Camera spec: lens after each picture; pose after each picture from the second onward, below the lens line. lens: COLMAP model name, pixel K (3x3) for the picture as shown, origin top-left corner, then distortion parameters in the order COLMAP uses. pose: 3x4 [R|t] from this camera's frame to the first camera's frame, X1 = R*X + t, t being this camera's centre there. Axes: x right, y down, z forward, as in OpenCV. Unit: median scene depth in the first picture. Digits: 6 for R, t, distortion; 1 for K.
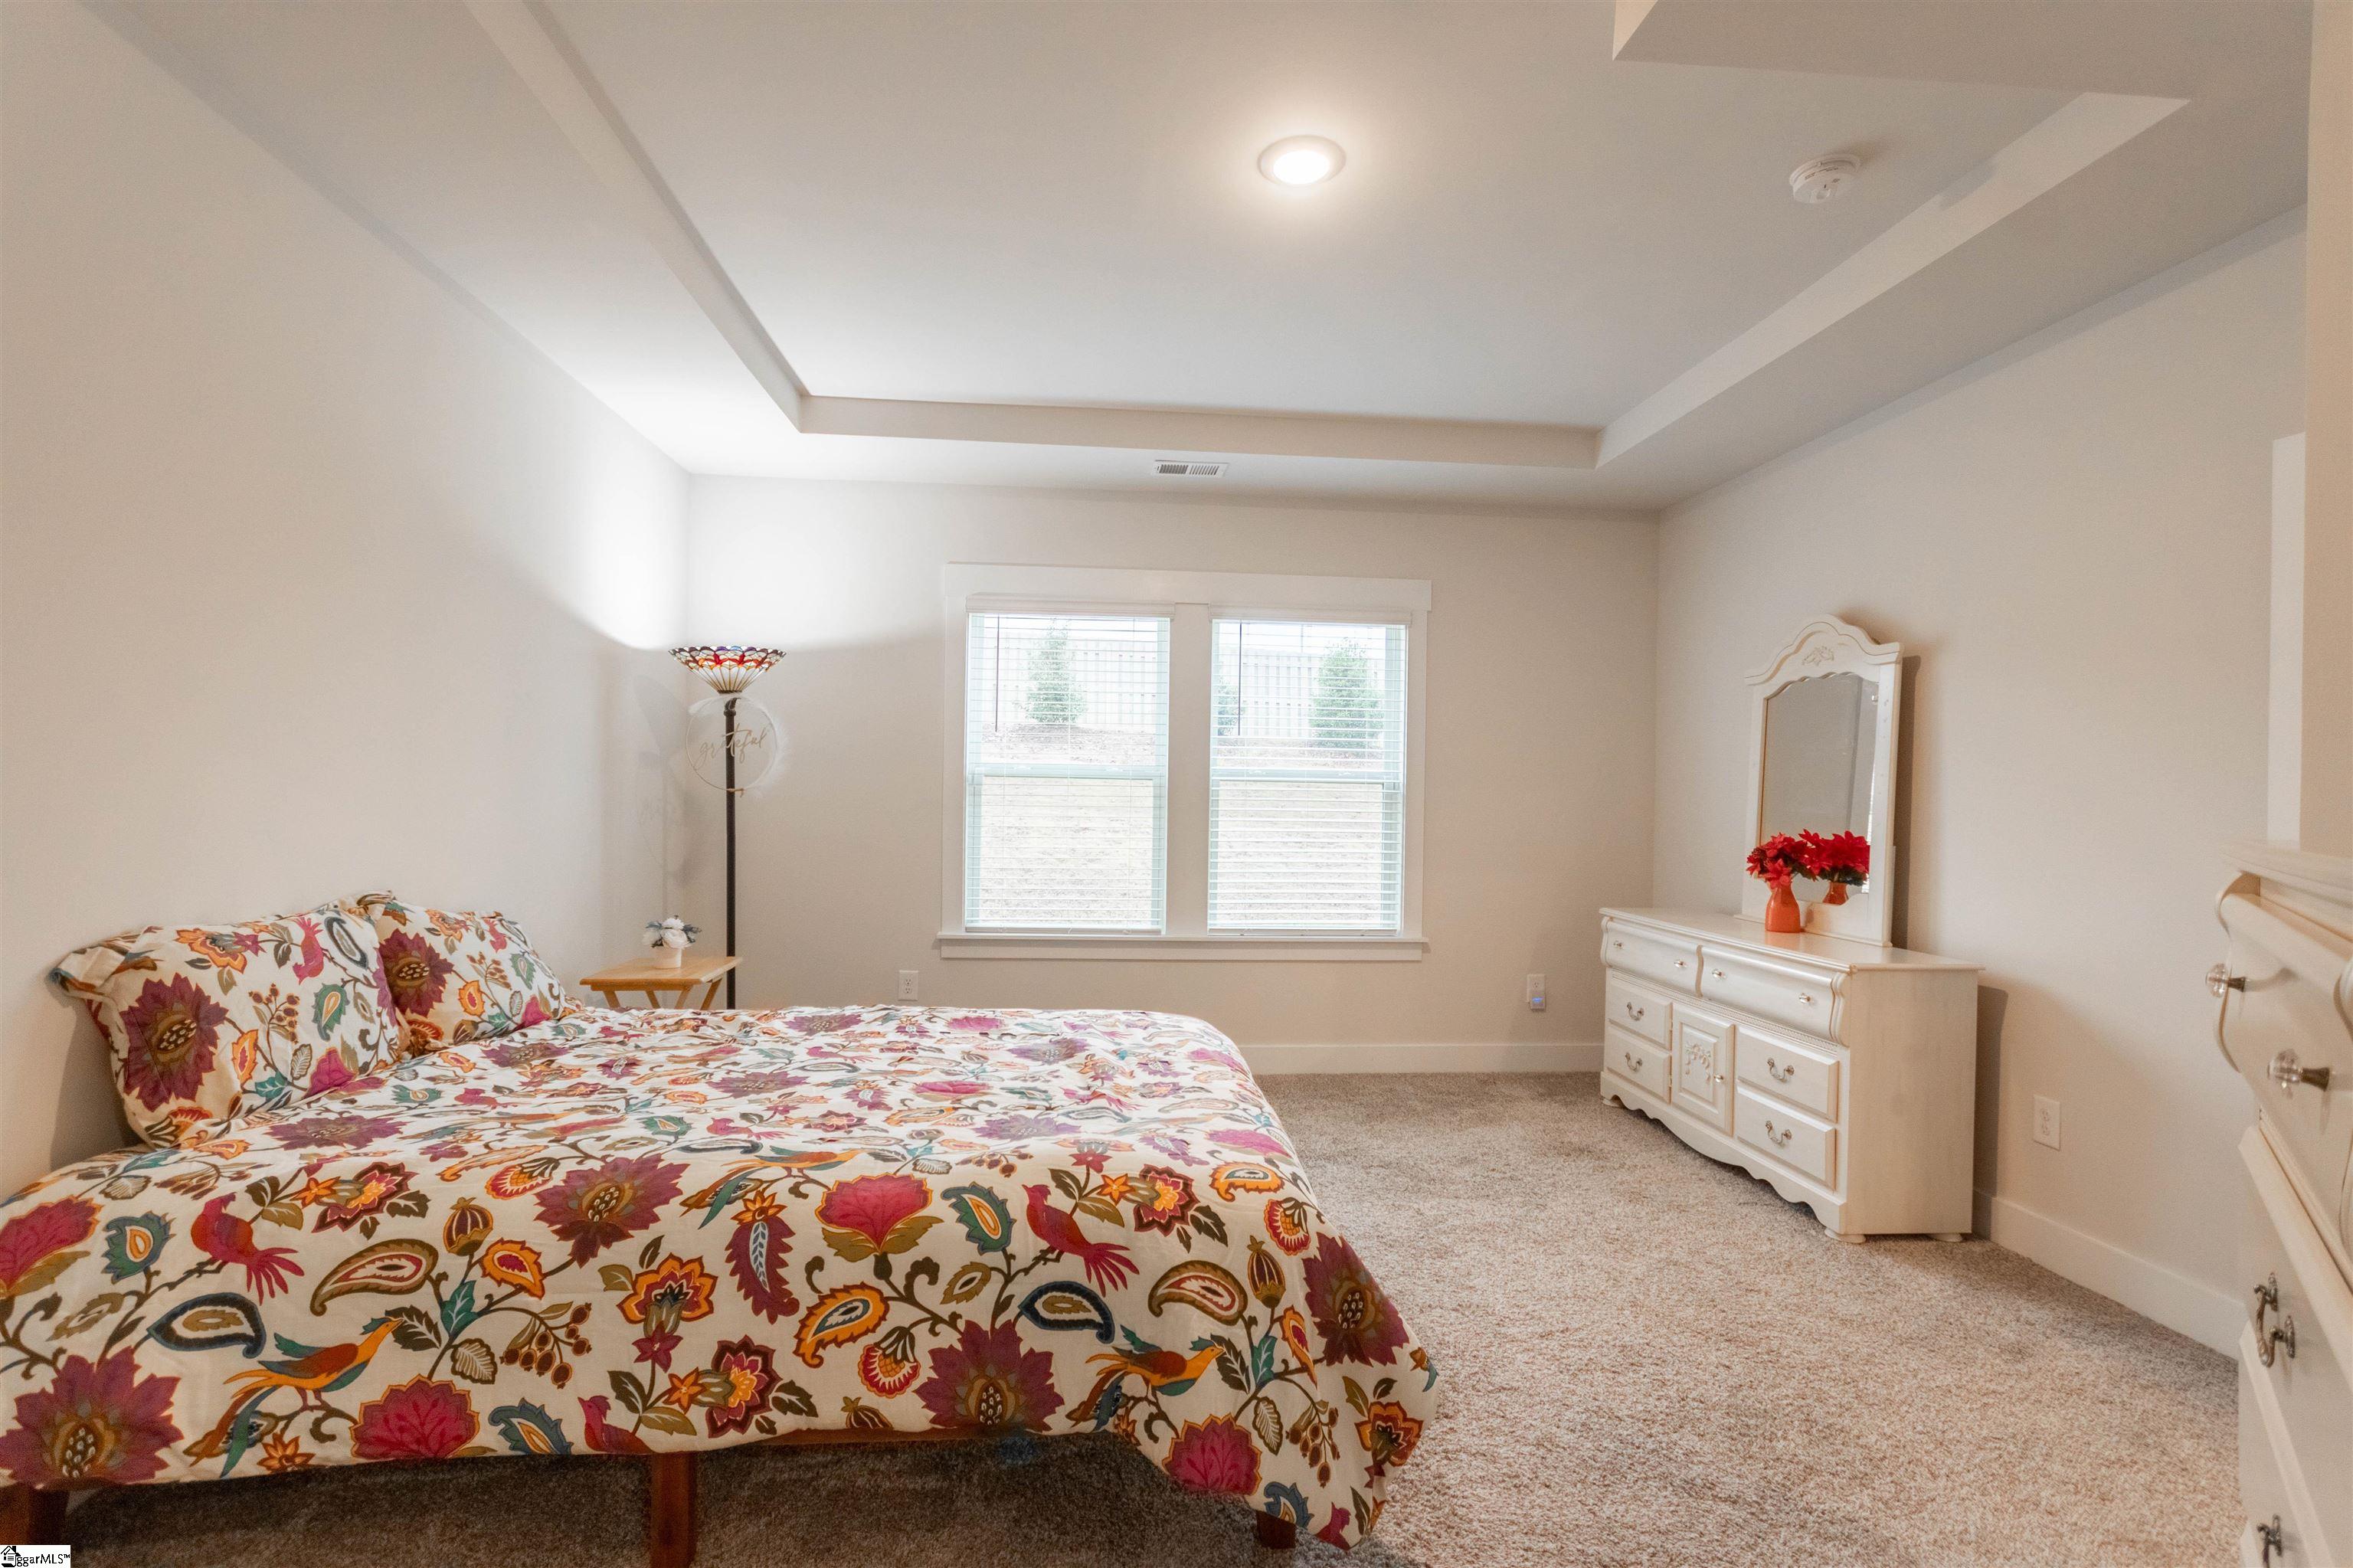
lens RADIAL K [[1074.4, 0, 1176.5], [0, 1074.4, 784.0], [0, 0, 1]] dist [0.001196, -0.000054]
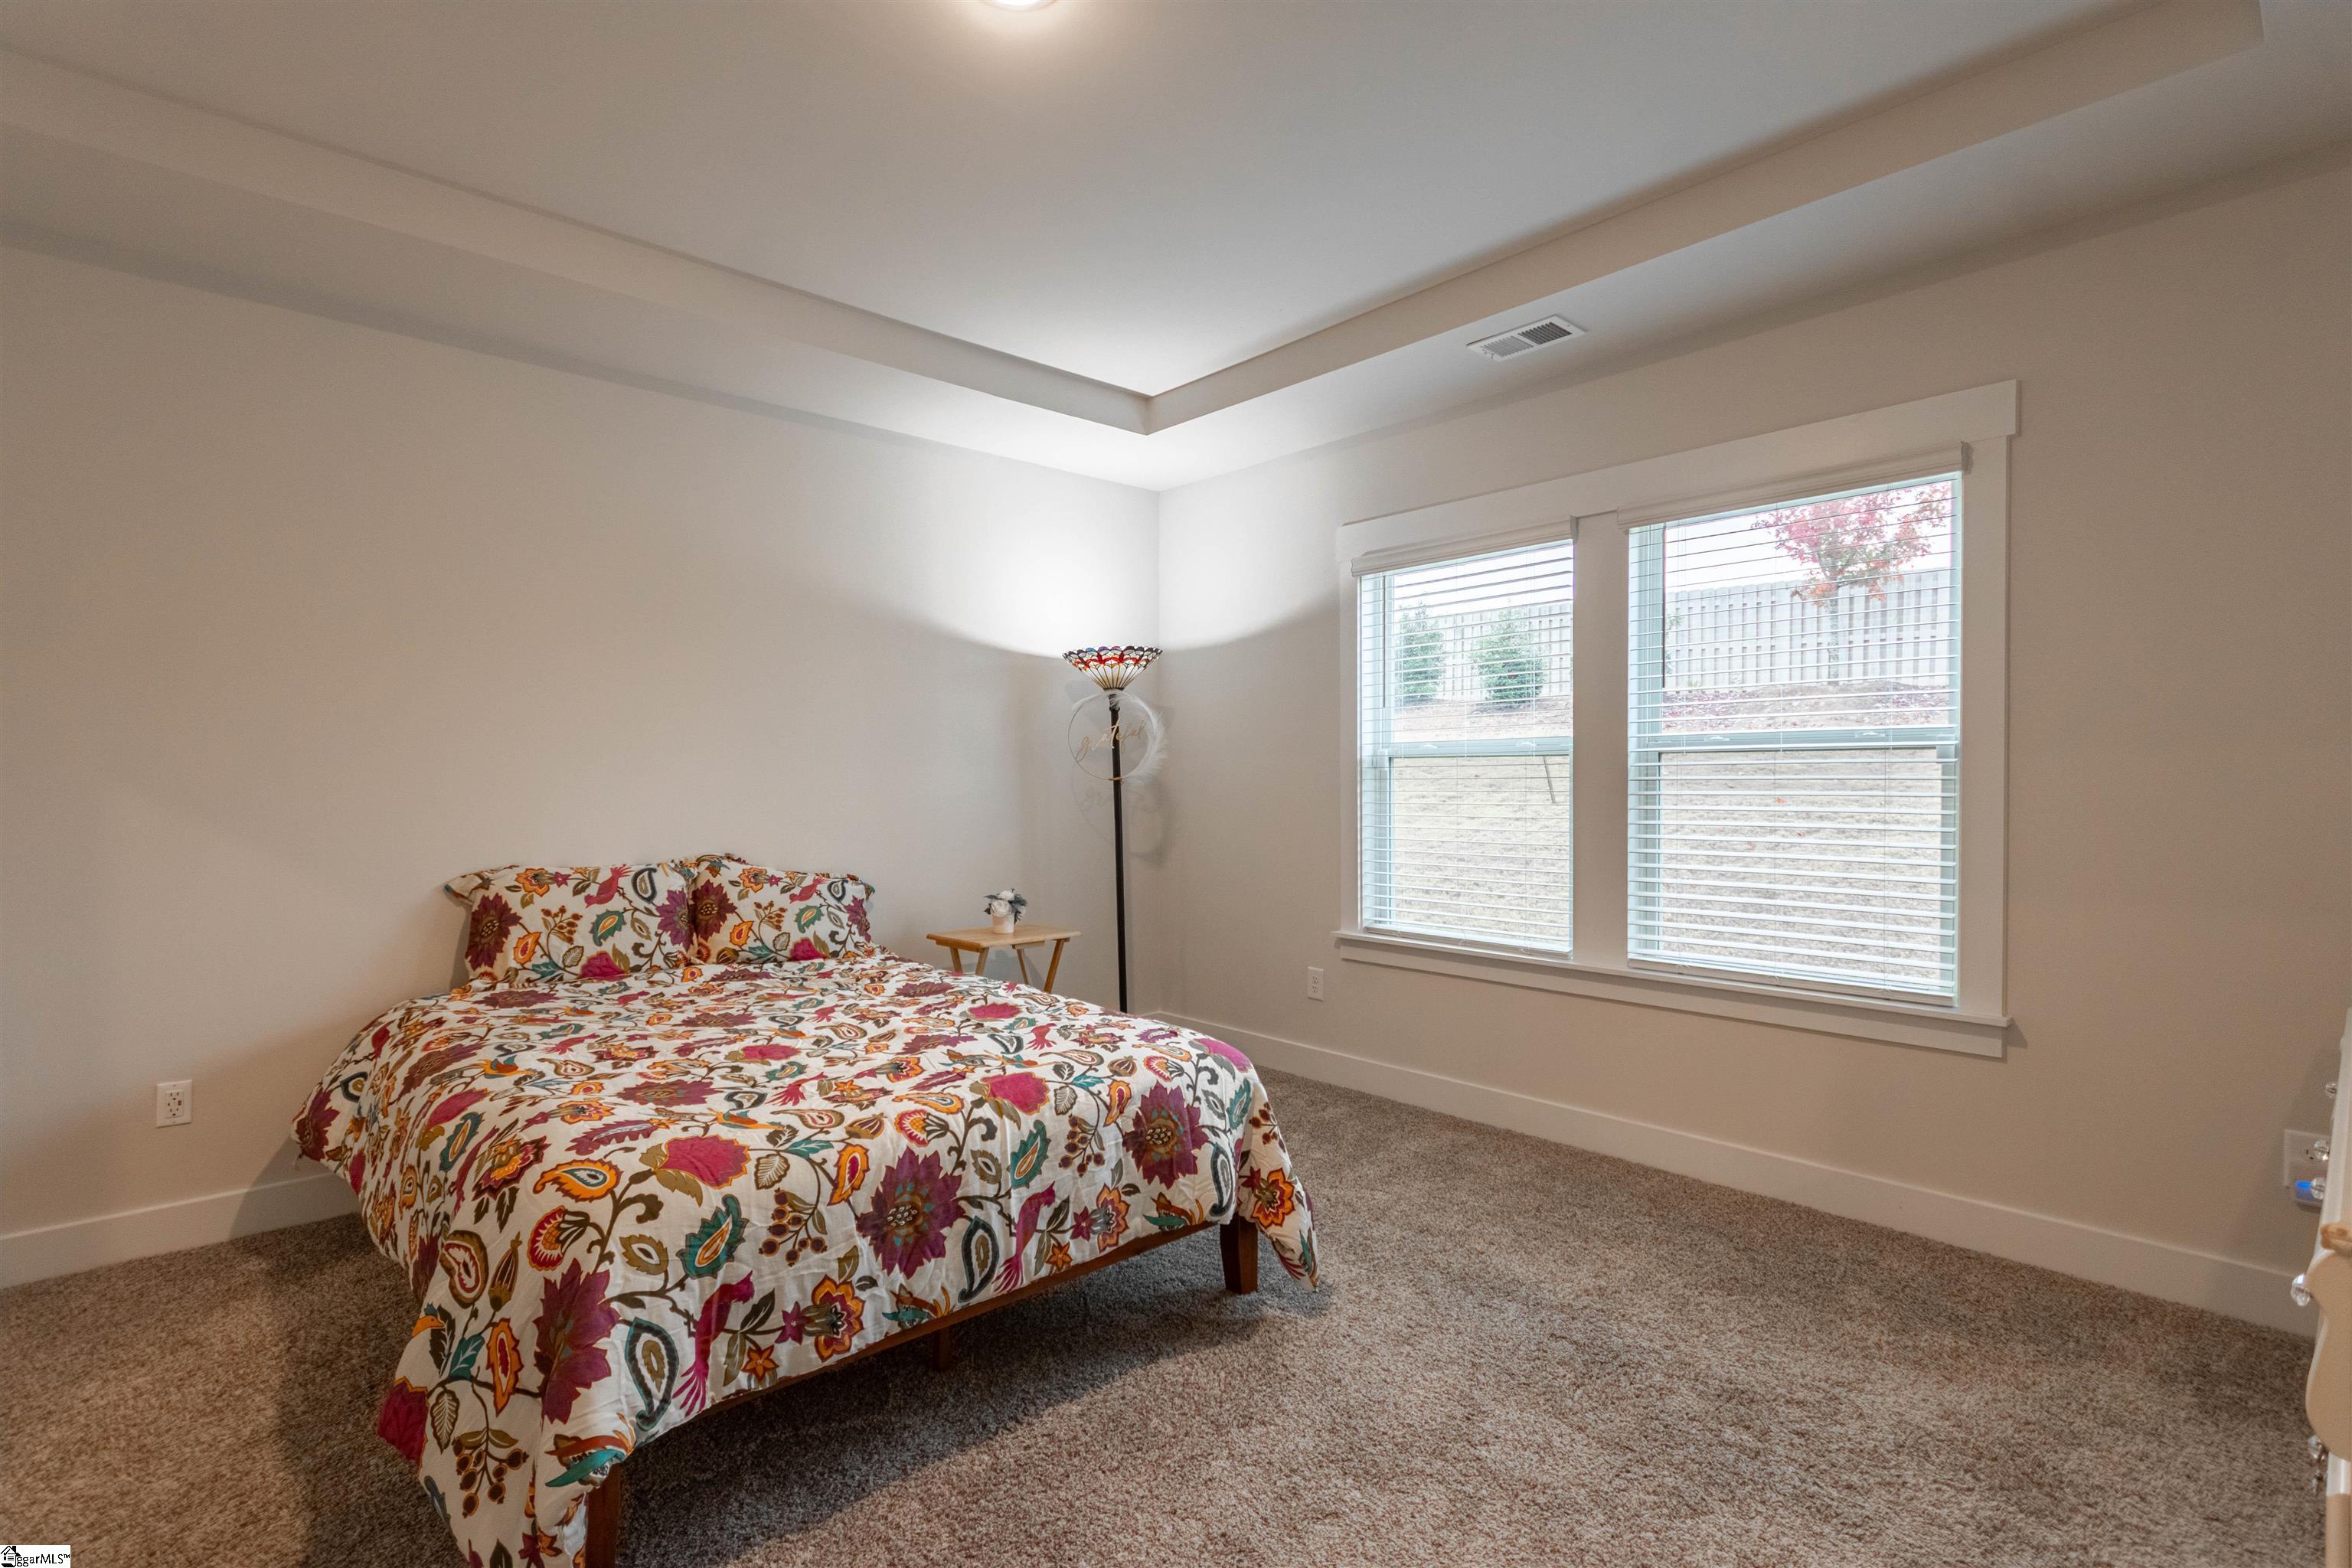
lens RADIAL K [[1105.1, 0, 1176.0], [0, 1105.1, 784.0], [0, 0, 1]] dist [0.000495, 0.000218]
pose [[0.606860, -0.015704, -0.794654, 0.894972], [0.021516, 0.999763, -0.003326, 0.027312], [0.794518, -0.015080, 0.607054, 0.643840]]
